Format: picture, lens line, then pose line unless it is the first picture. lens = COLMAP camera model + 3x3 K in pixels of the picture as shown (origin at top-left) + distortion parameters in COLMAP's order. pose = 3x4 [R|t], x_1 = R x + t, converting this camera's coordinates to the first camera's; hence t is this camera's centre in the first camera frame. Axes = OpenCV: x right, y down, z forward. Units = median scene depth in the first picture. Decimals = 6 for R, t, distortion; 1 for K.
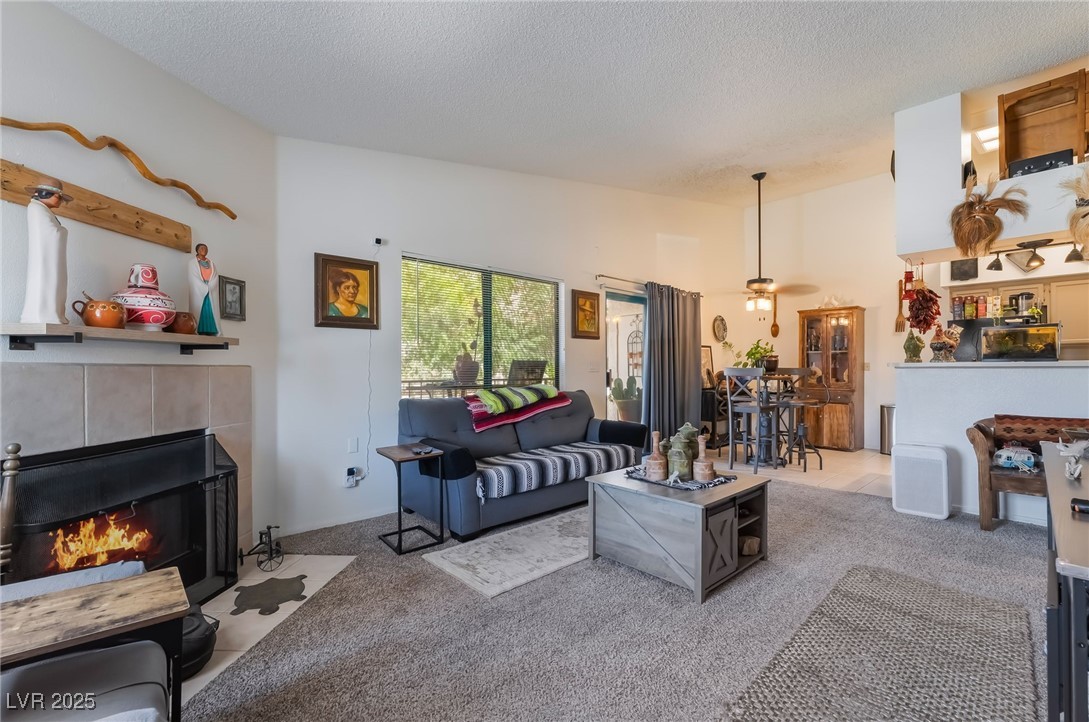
lens RADIAL K [[455.3, 0, 541.4], [0, 455.3, 360.4], [0, 0, 1]] dist [-0.000458, -0.000027]
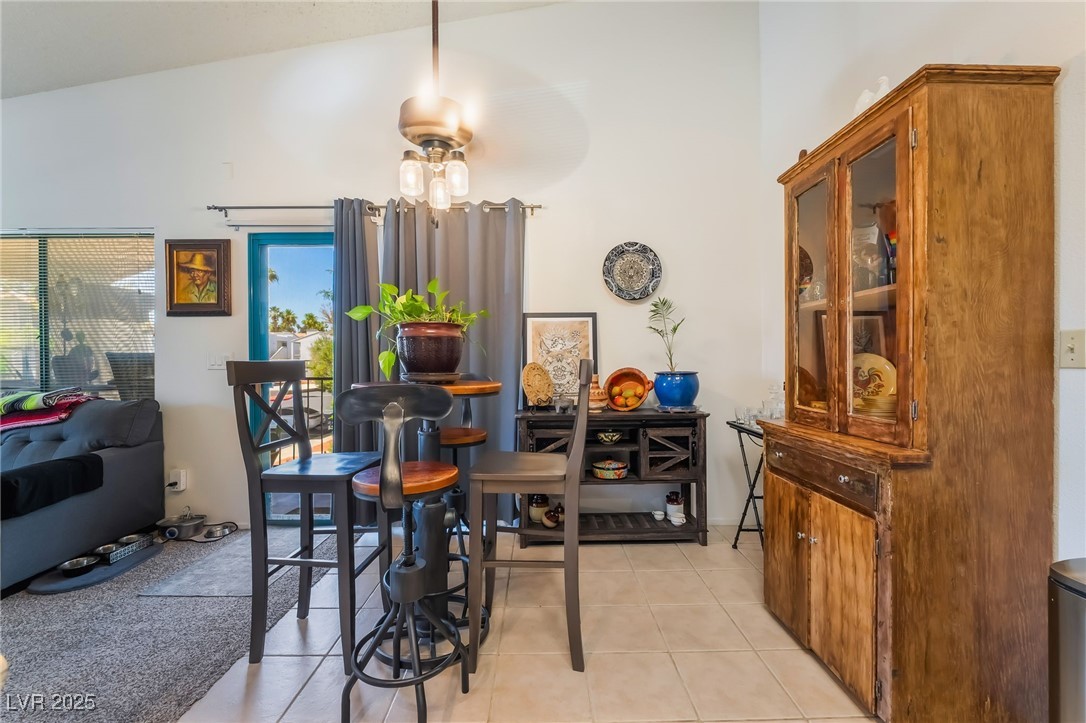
lens RADIAL K [[454.0, 0, 539.9], [0, 454.0, 360.9], [0, 0, 1]] dist [-0.000458, -0.000027]
pose [[0.742822, -0.013715, -0.669349, 0.847303], [0.015506, 0.999874, -0.003280, 0.020004], [0.669309, -0.007943, 0.742941, 0.861792]]
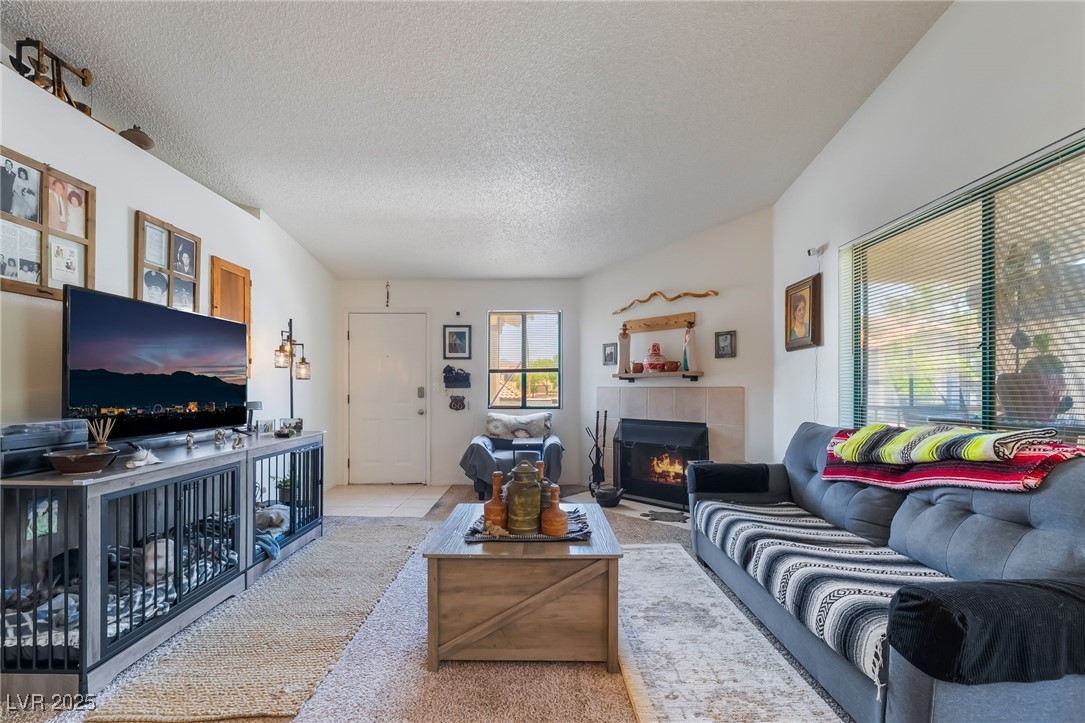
lens RADIAL K [[459.5, 0, 543.3], [0, 459.5, 392.3], [0, 0, 1]] dist [-0.000422, -0.000047]
pose [[-0.668960, -0.001874, -0.743296, 0.485954], [0.001432, 0.999992, -0.003810, 0.018228], [0.743297, -0.003613, -0.668952, 0.847340]]
